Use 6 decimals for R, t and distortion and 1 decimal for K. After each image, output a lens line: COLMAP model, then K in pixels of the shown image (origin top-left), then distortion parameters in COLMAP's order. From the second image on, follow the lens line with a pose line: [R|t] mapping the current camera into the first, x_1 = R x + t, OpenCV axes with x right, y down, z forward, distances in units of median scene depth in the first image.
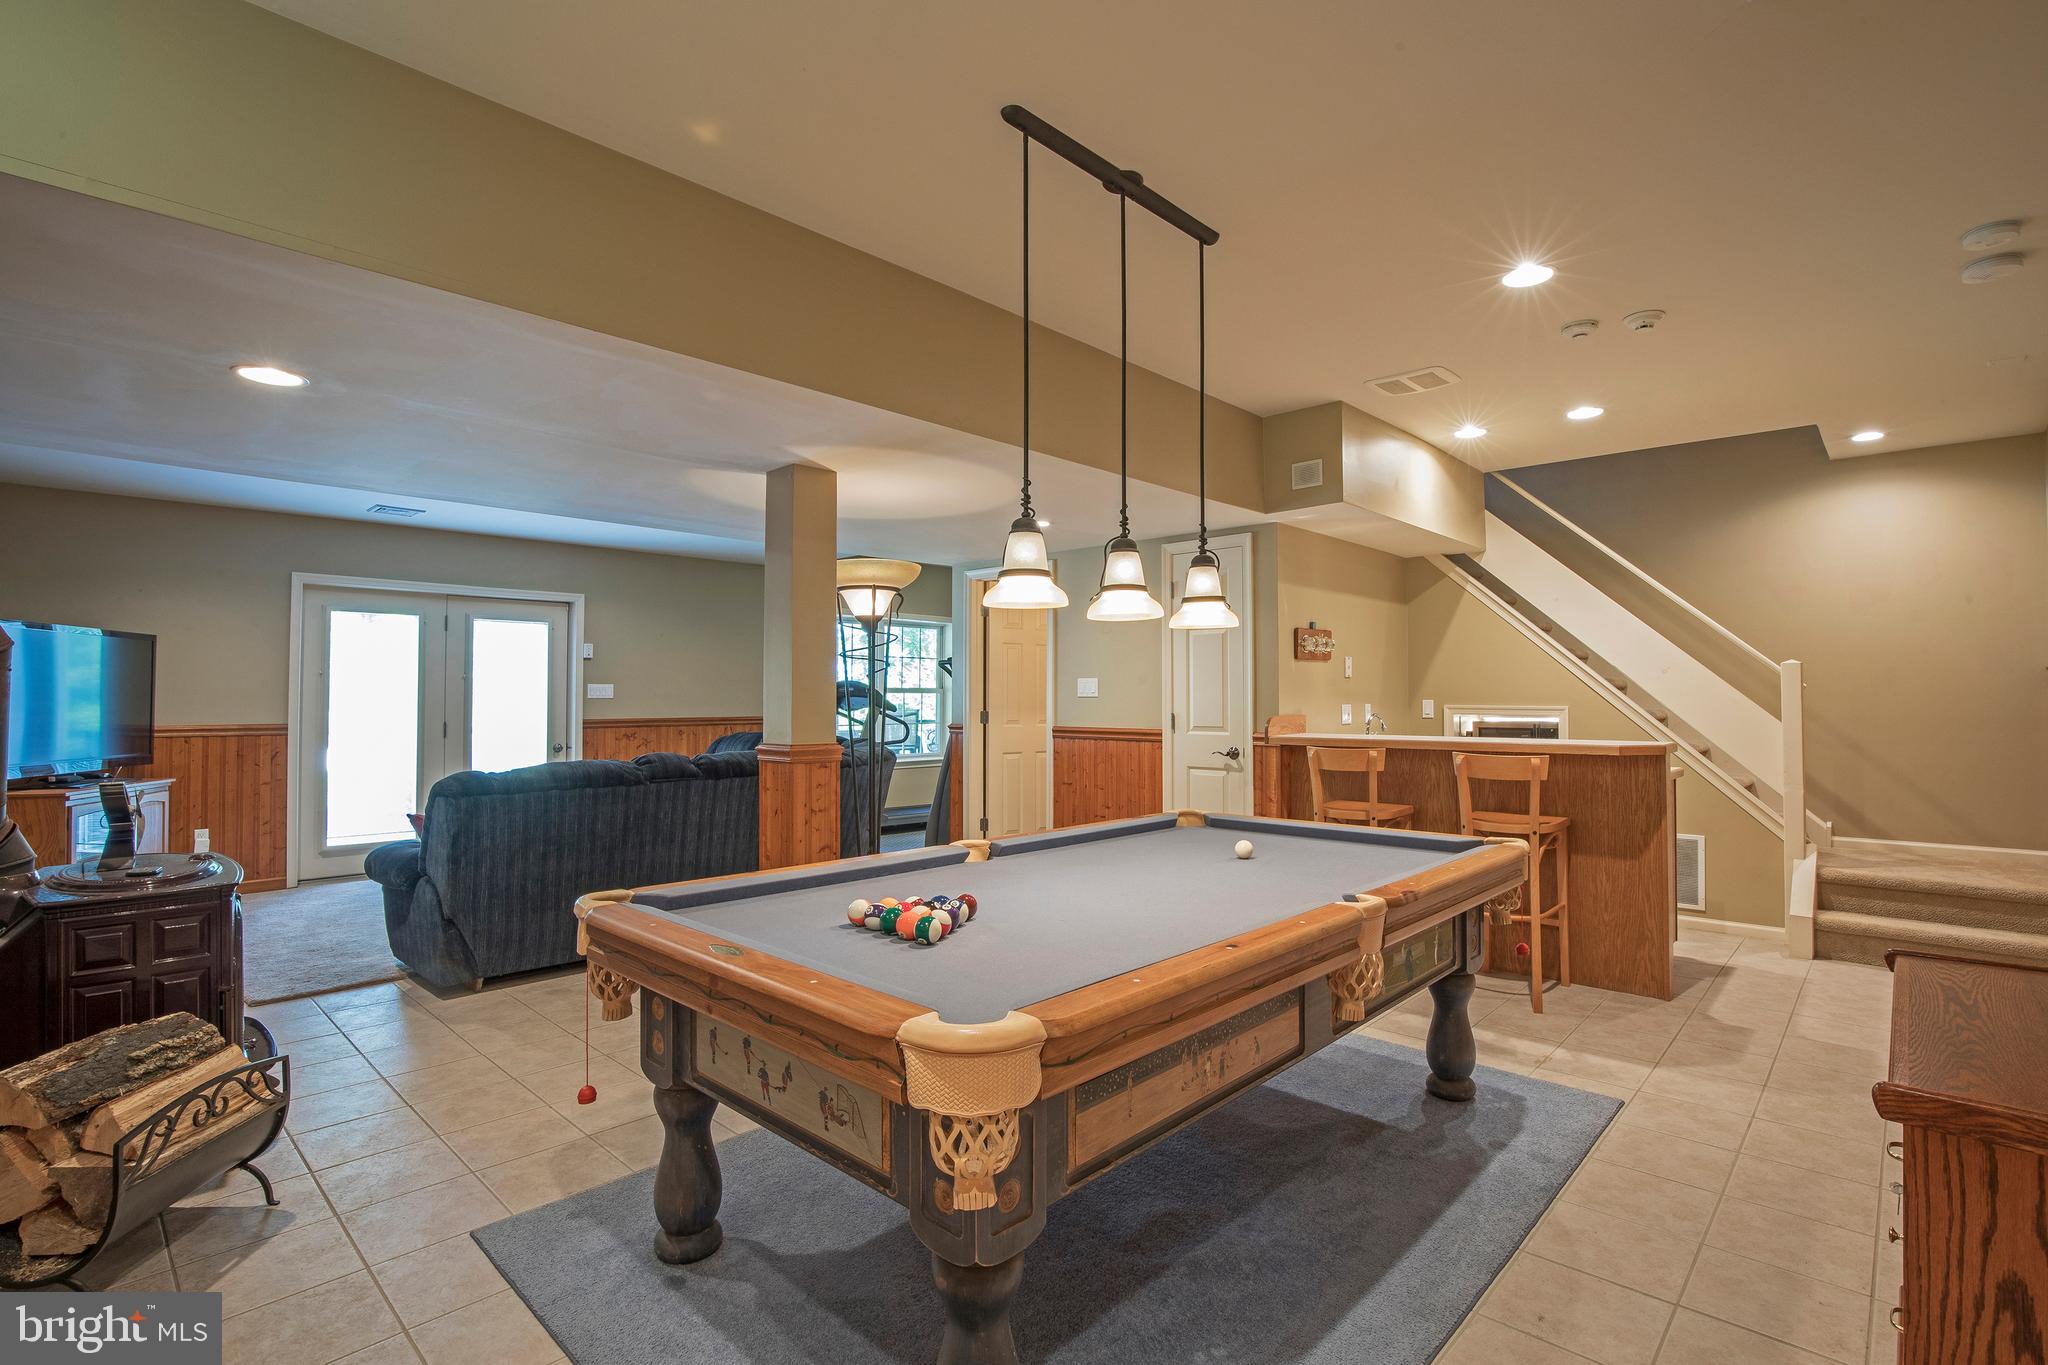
lens RADIAL K [[933.9, 0, 1068.7], [0, 933.9, 673.1], [0, 0, 1]] dist [-0.013048, 0.000209]
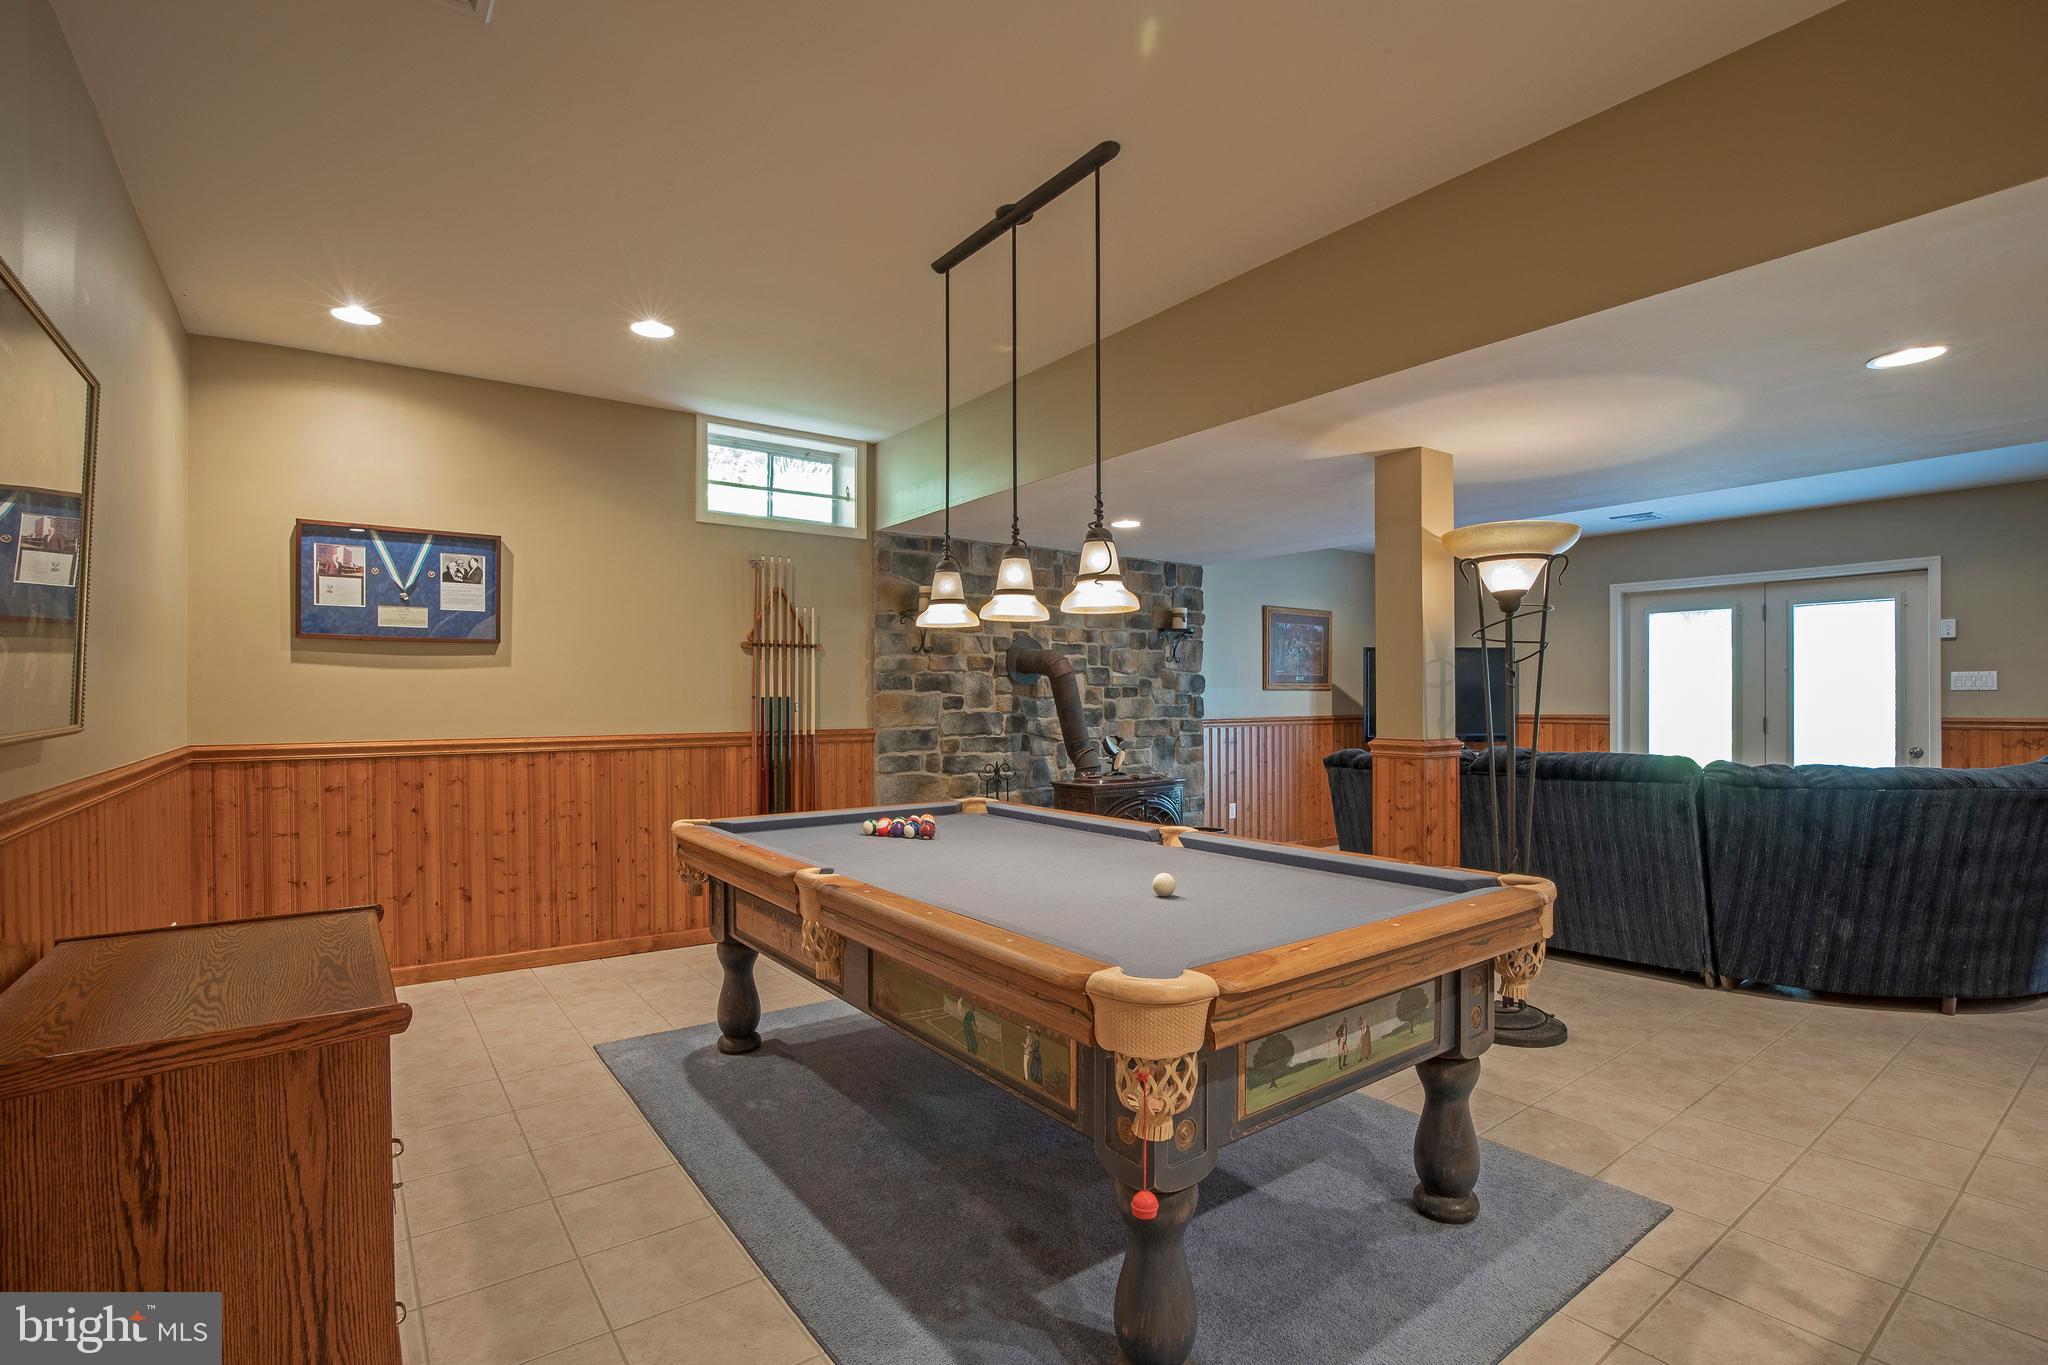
lens RADIAL K [[933.9, 0, 1027.2], [0, 933.9, 697.3], [0, 0, 1]] dist [-0.013048, 0.000209]
pose [[-0.180252, -0.000371, -0.983620, 0.411353], [0.031791, 0.999475, -0.006202, 0.015214], [0.983106, -0.032389, -0.180146, 0.438026]]
